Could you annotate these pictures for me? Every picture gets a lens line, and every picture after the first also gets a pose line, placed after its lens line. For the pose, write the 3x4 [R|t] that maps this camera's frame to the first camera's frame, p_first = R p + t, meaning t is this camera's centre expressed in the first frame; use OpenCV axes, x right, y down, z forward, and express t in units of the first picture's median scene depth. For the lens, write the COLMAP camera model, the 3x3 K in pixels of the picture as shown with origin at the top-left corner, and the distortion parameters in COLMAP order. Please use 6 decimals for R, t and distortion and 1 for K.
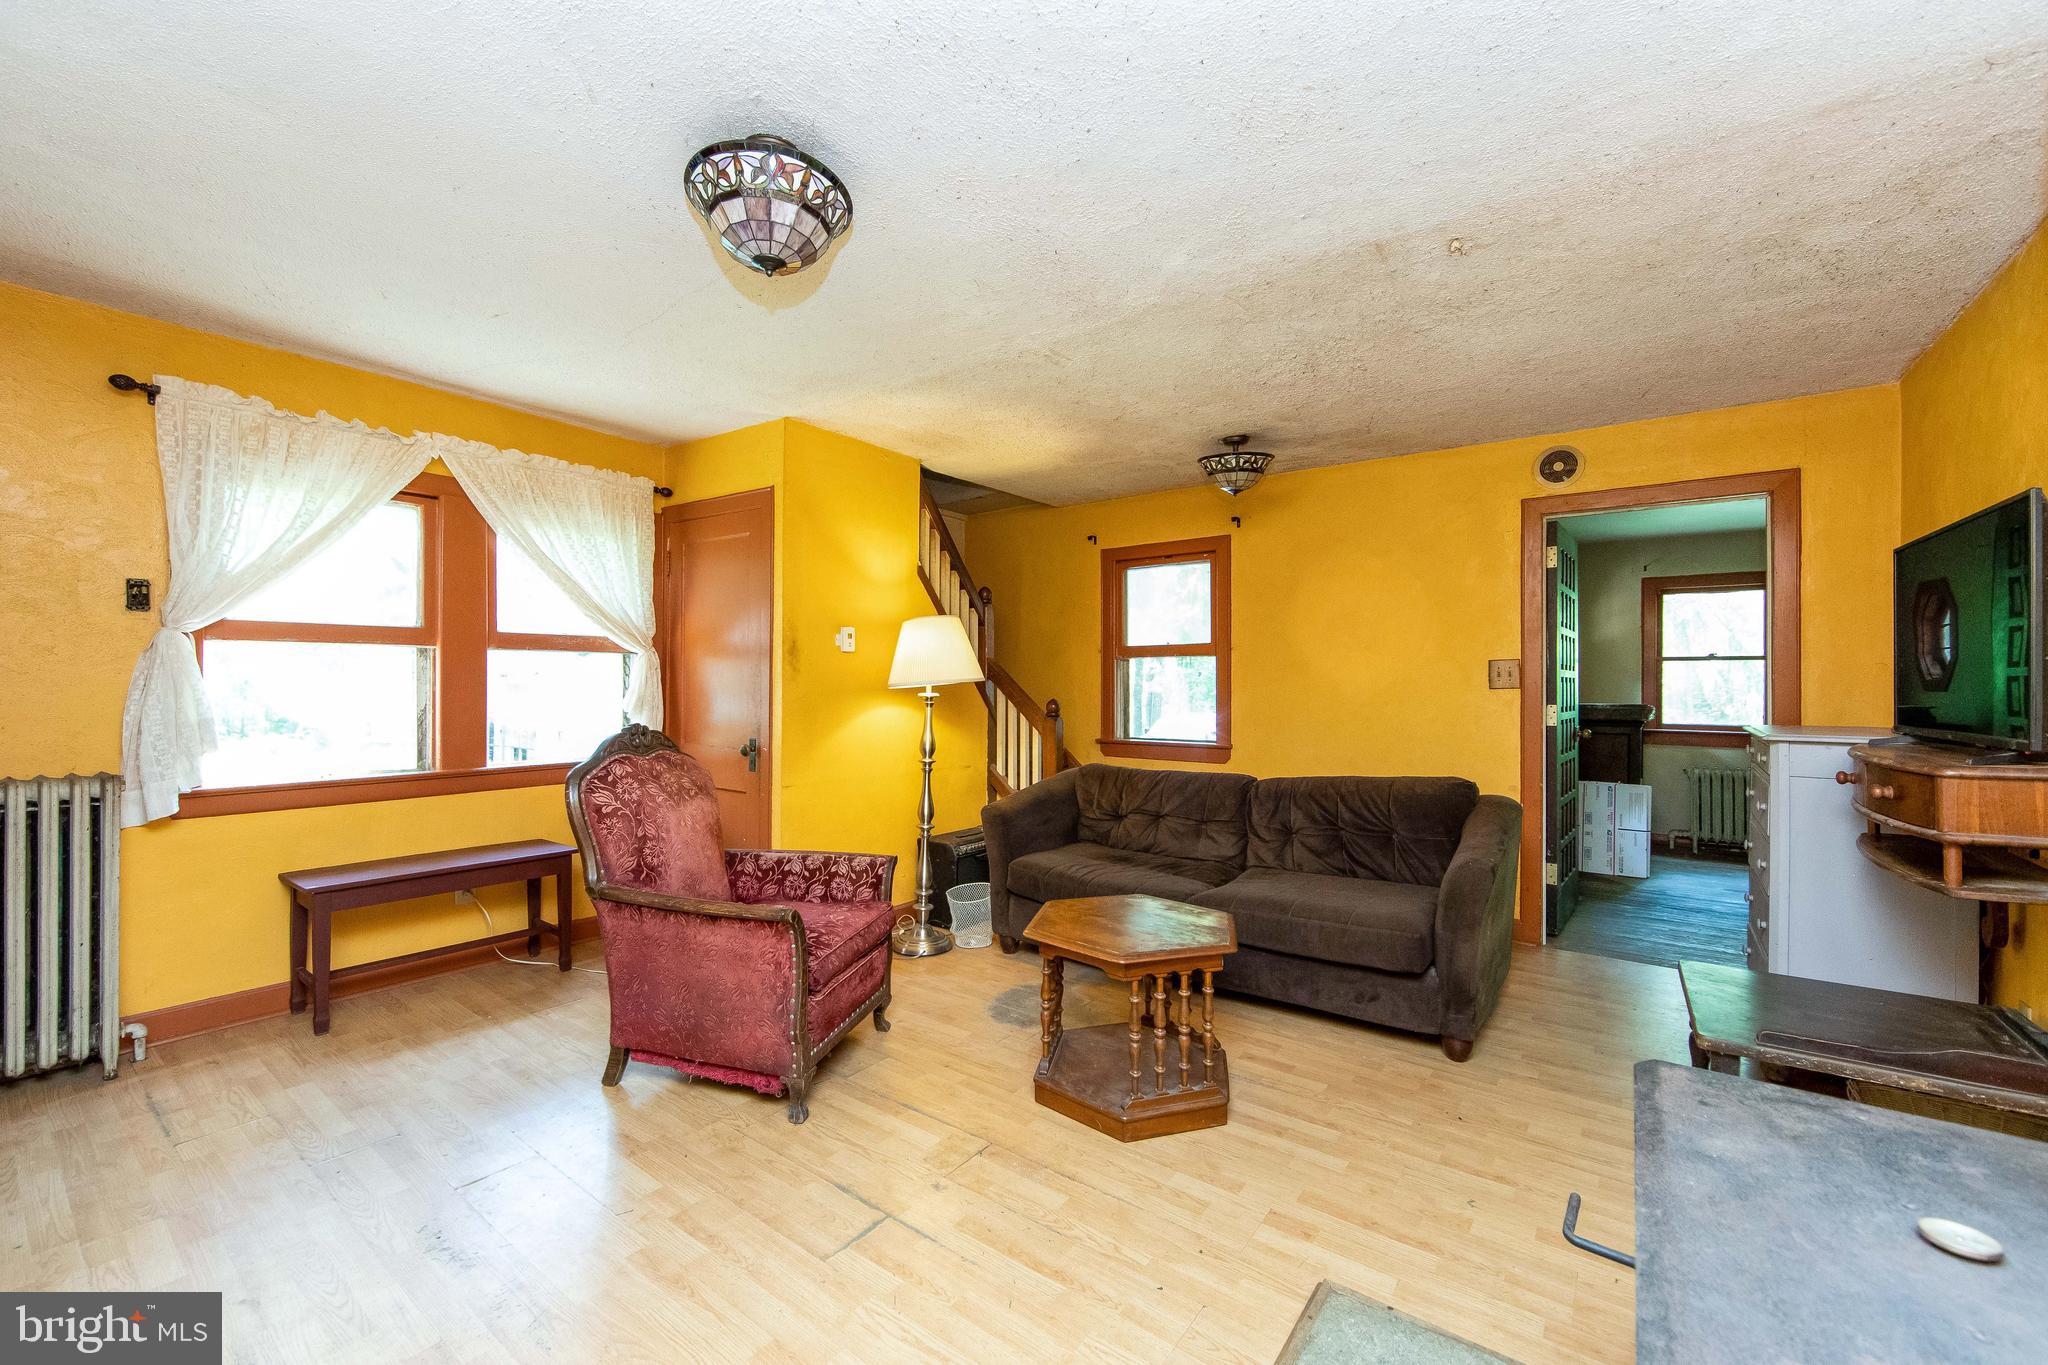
lens RADIAL K [[814.5, 0, 1014.0], [0, 814.5, 694.6], [0, 0, 1]] dist [-0.010948, 0.002848]
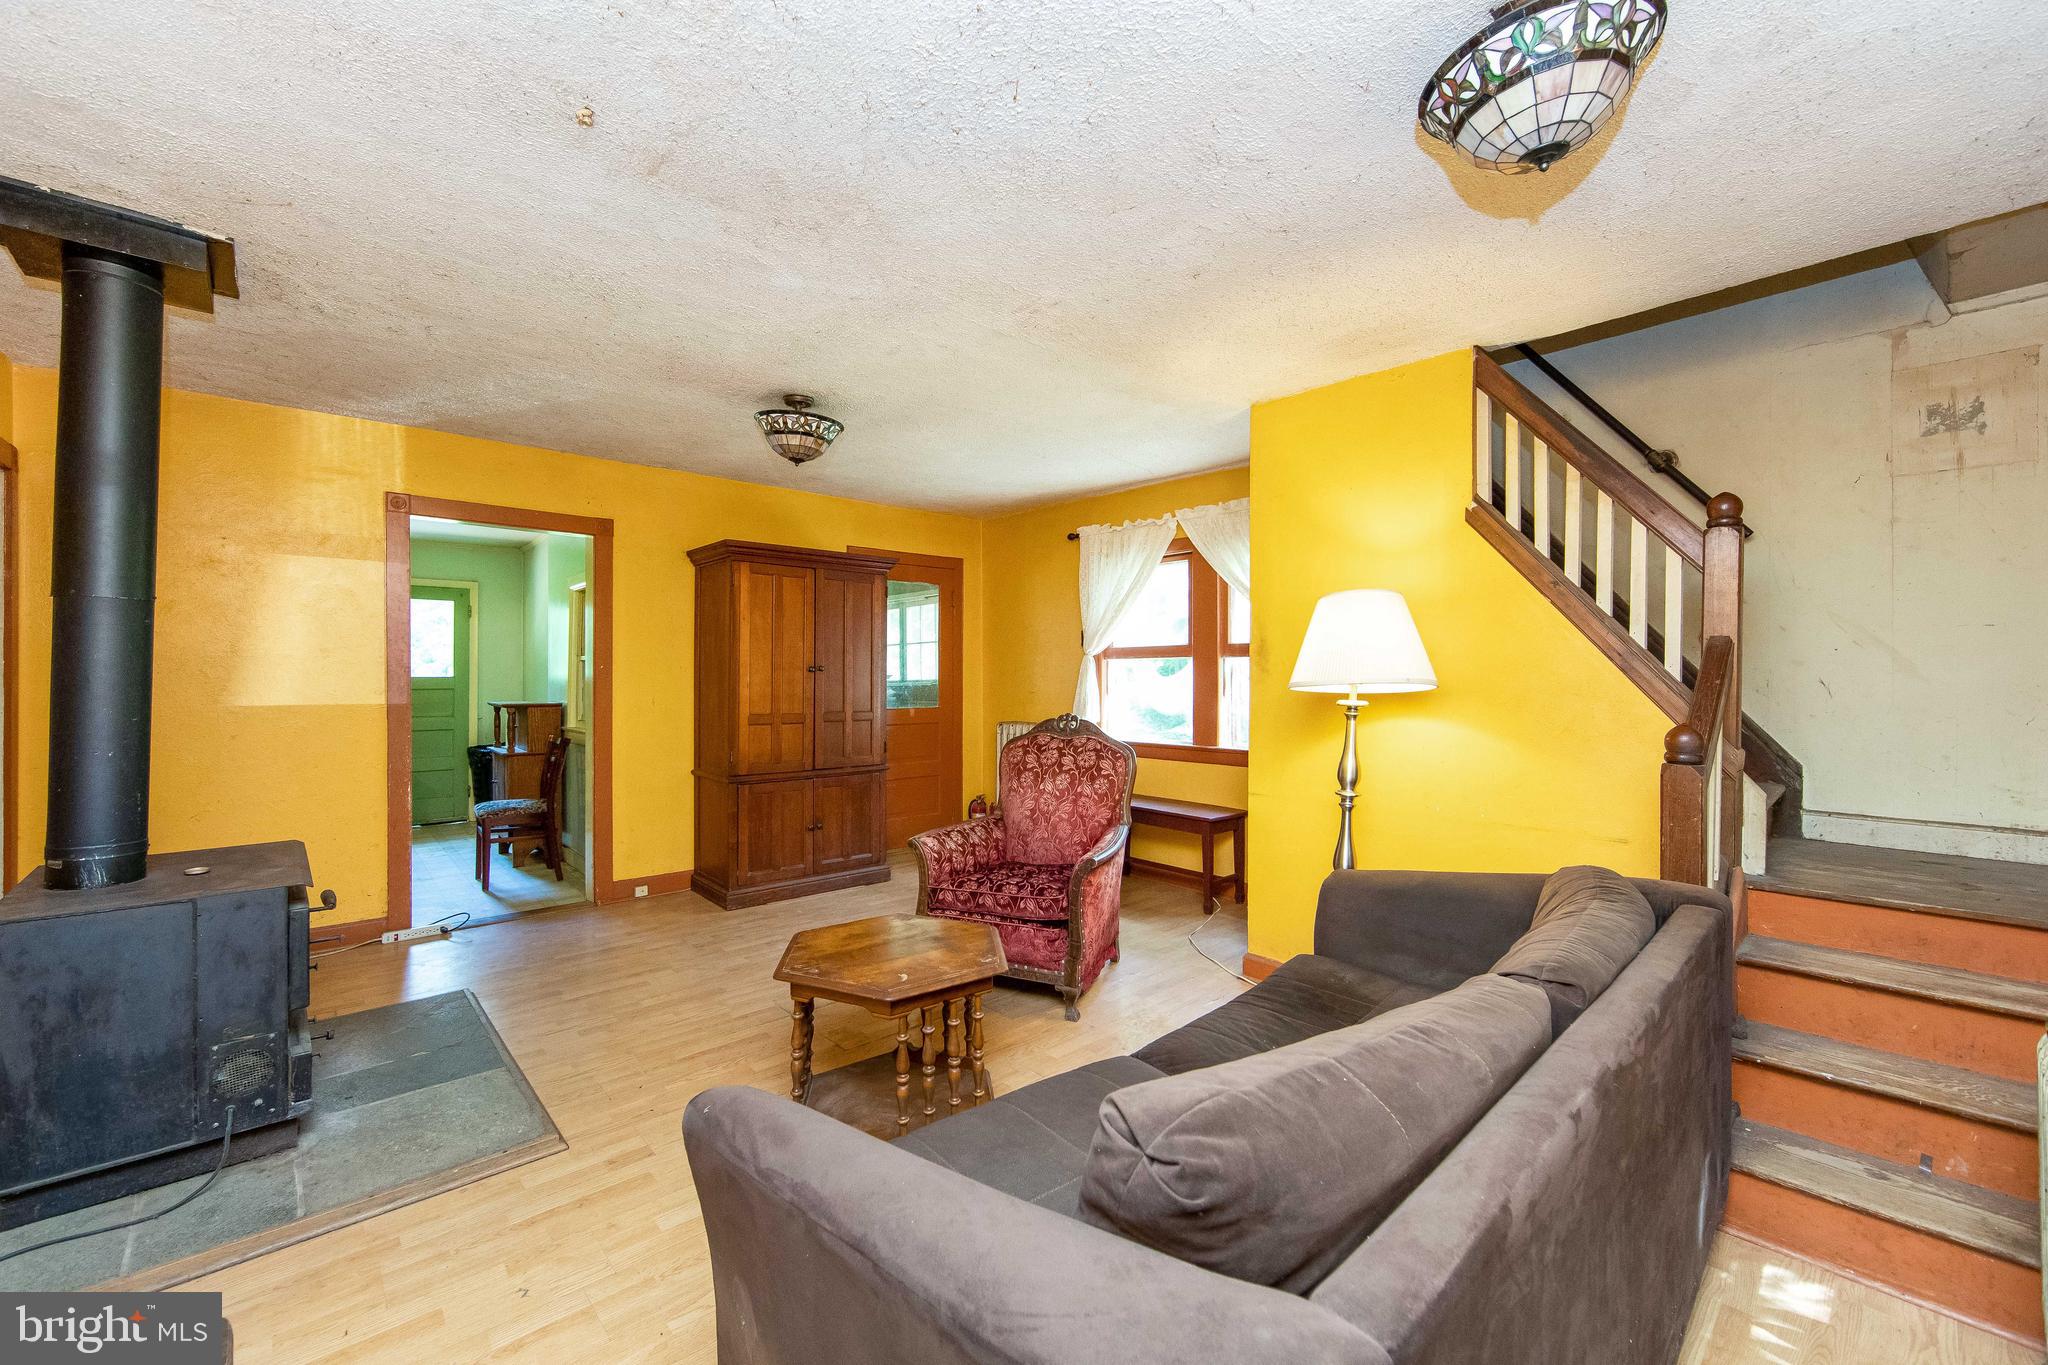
lens RADIAL K [[820.2, 0, 1024.0], [0, 820.2, 682.5], [0, 0, 1]] dist [-0.014038, 0.000014]
pose [[-0.159542, 0.007438, -0.987163, 0.722226], [-0.016535, 0.999811, 0.010206, -0.023338], [0.987053, 0.017951, -0.159388, 0.896133]]
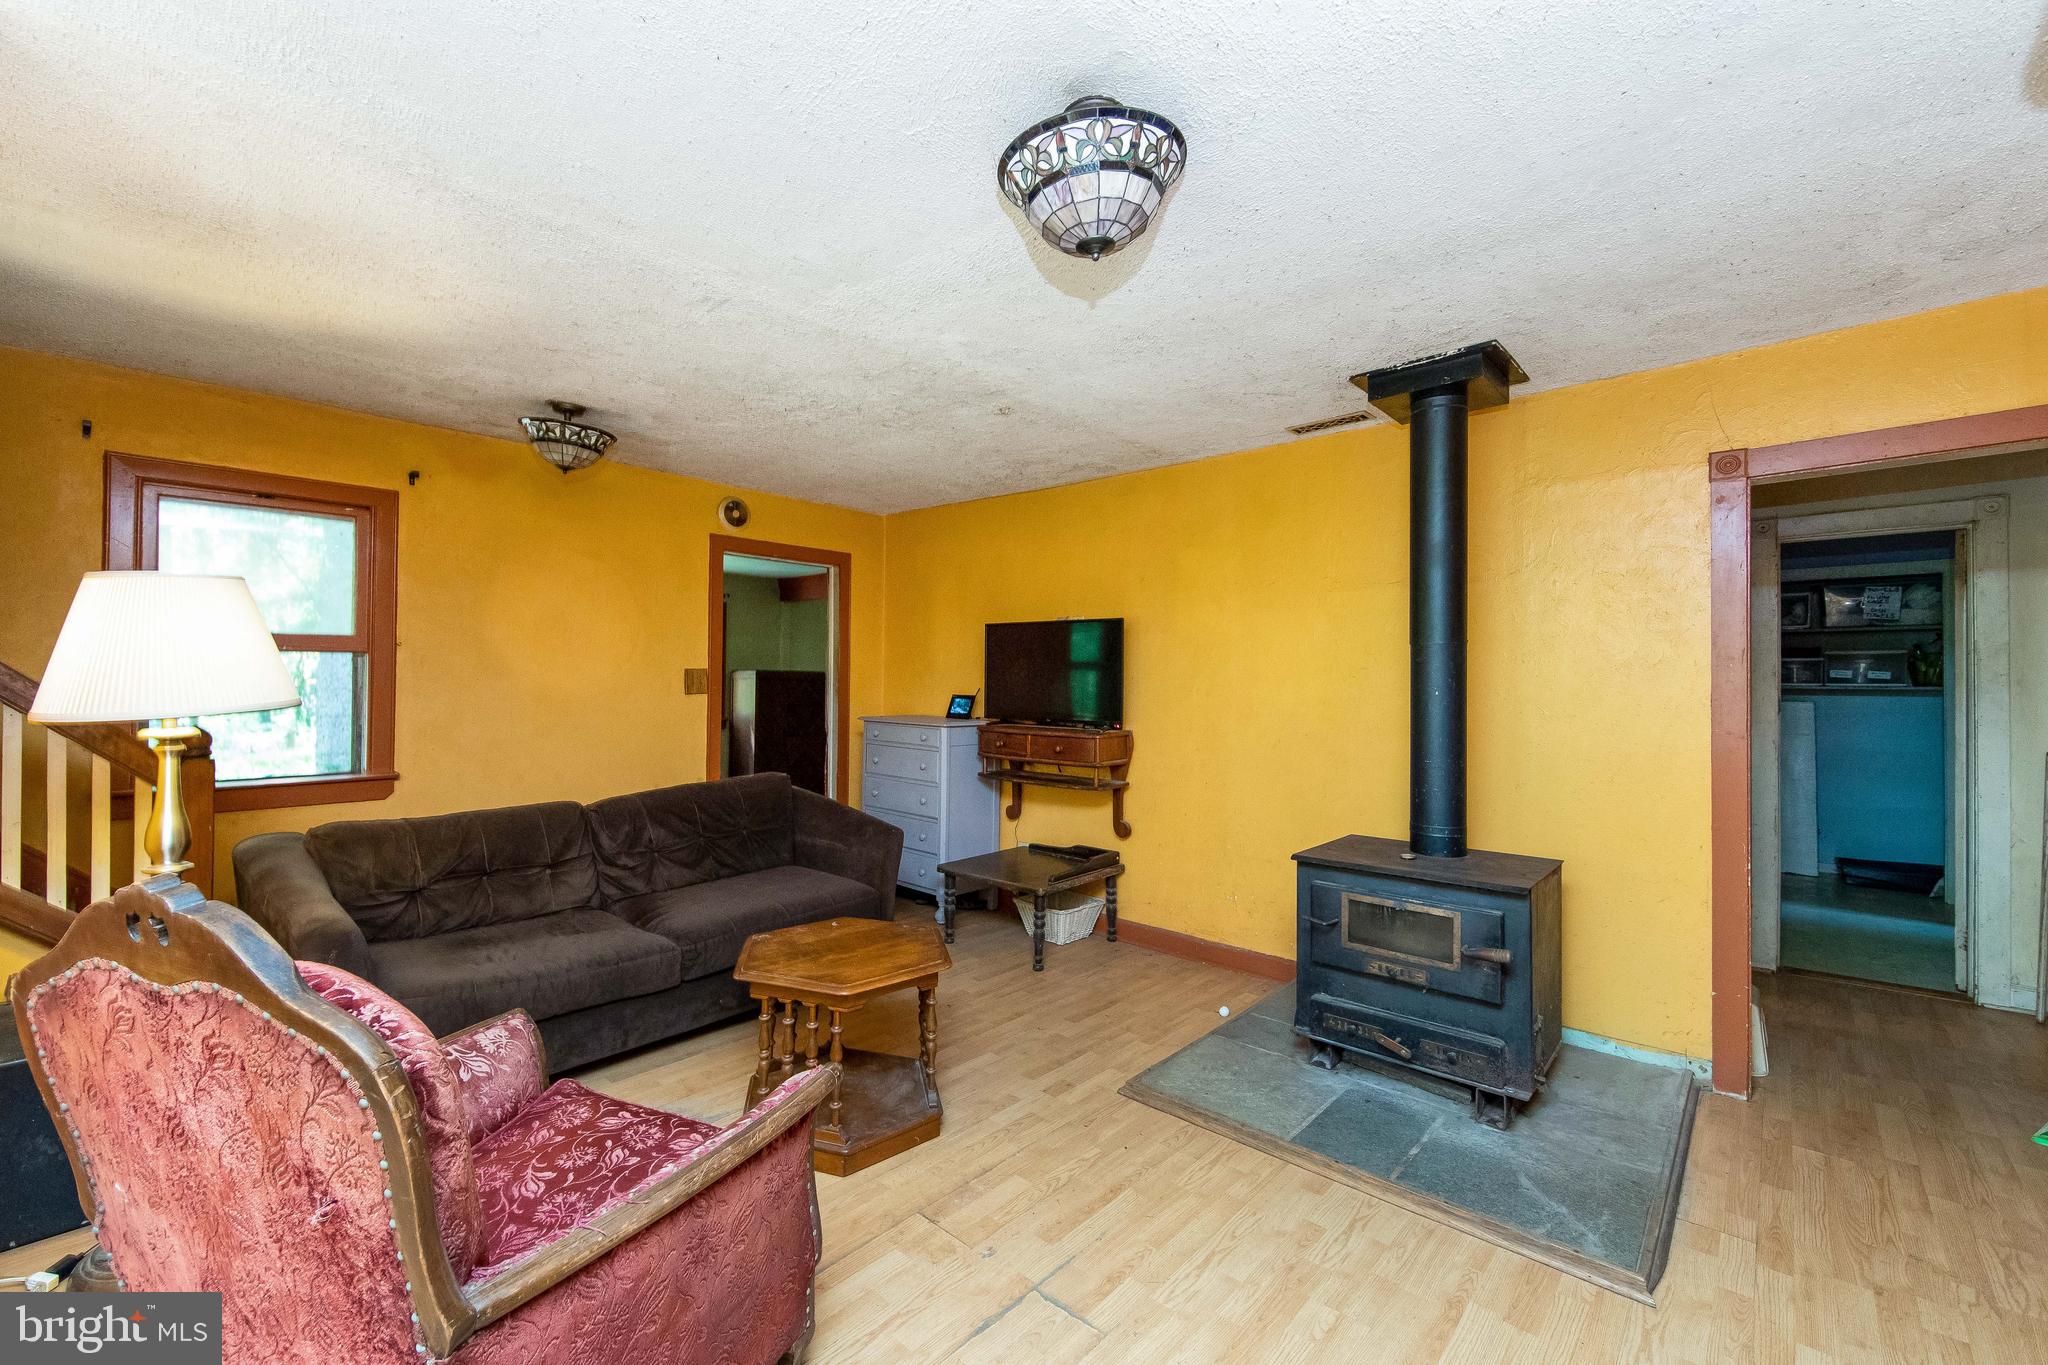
lens RADIAL K [[814.5, 0, 1014.0], [0, 814.5, 694.6], [0, 0, 1]] dist [-0.010948, 0.002848]
pose [[0.117175, -0.019946, 0.992911, -0.555432], [-0.000398, 0.999797, 0.020132, -0.034757], [-0.993111, -0.002754, 0.117144, 0.470865]]
